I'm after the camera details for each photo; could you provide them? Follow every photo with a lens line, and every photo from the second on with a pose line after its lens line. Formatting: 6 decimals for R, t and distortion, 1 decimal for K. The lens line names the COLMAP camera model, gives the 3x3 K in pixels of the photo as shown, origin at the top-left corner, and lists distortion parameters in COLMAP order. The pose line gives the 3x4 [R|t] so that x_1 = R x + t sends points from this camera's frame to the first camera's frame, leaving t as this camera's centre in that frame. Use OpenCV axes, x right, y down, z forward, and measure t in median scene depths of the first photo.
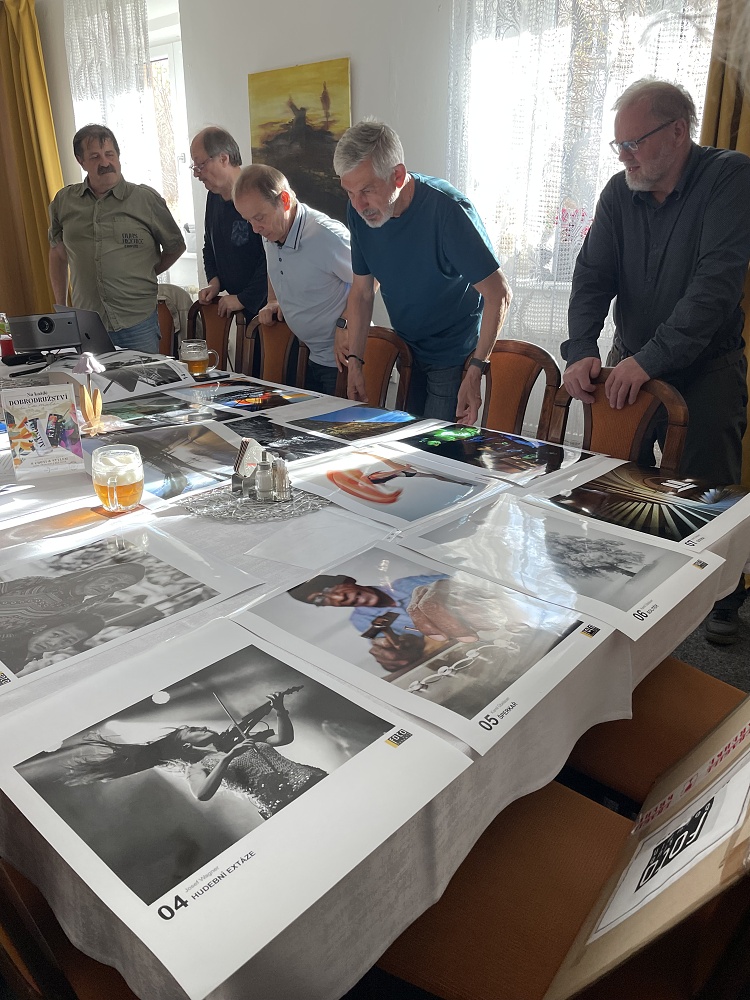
lens RADIAL K [[746.3, 0, 376.9], [0, 746.3, 495.2], [0, 0, 1]] dist [0.034939, -0.043892]
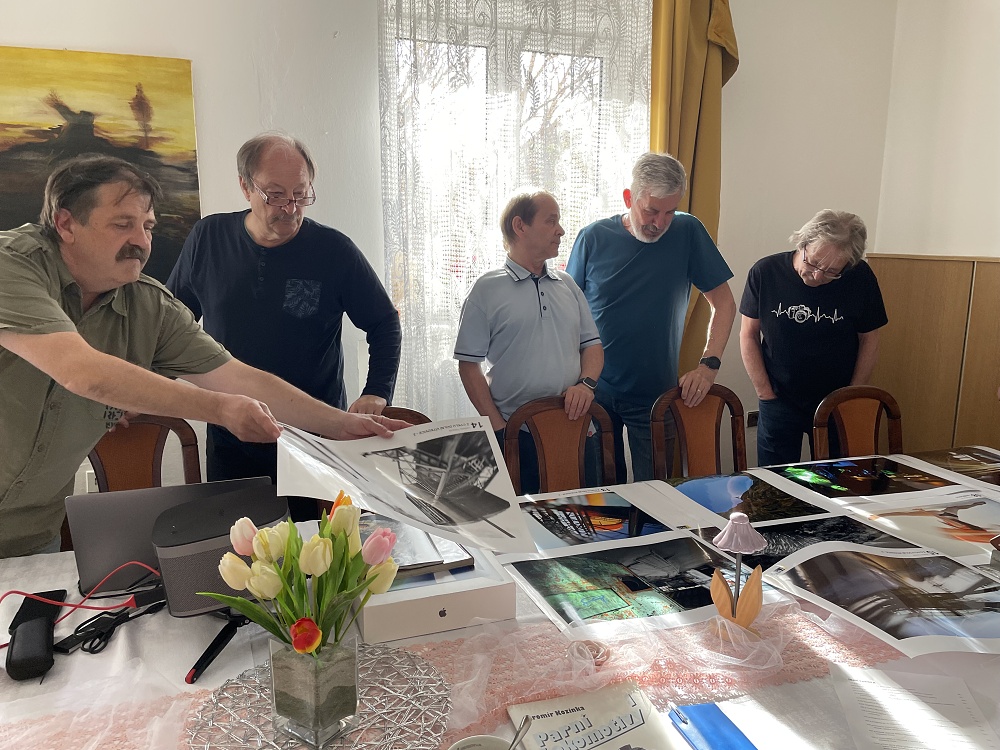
lens RADIAL K [[746.3, 0, 501.4], [0, 746.3, 382.3], [0, 0, 1]] dist [0.034939, -0.043892]
pose [[0.493370, -0.171205, 0.852804, -0.542472], [0.302994, 0.952858, 0.016001, -0.196879], [-0.815341, 0.250500, 0.521986, 0.434017]]
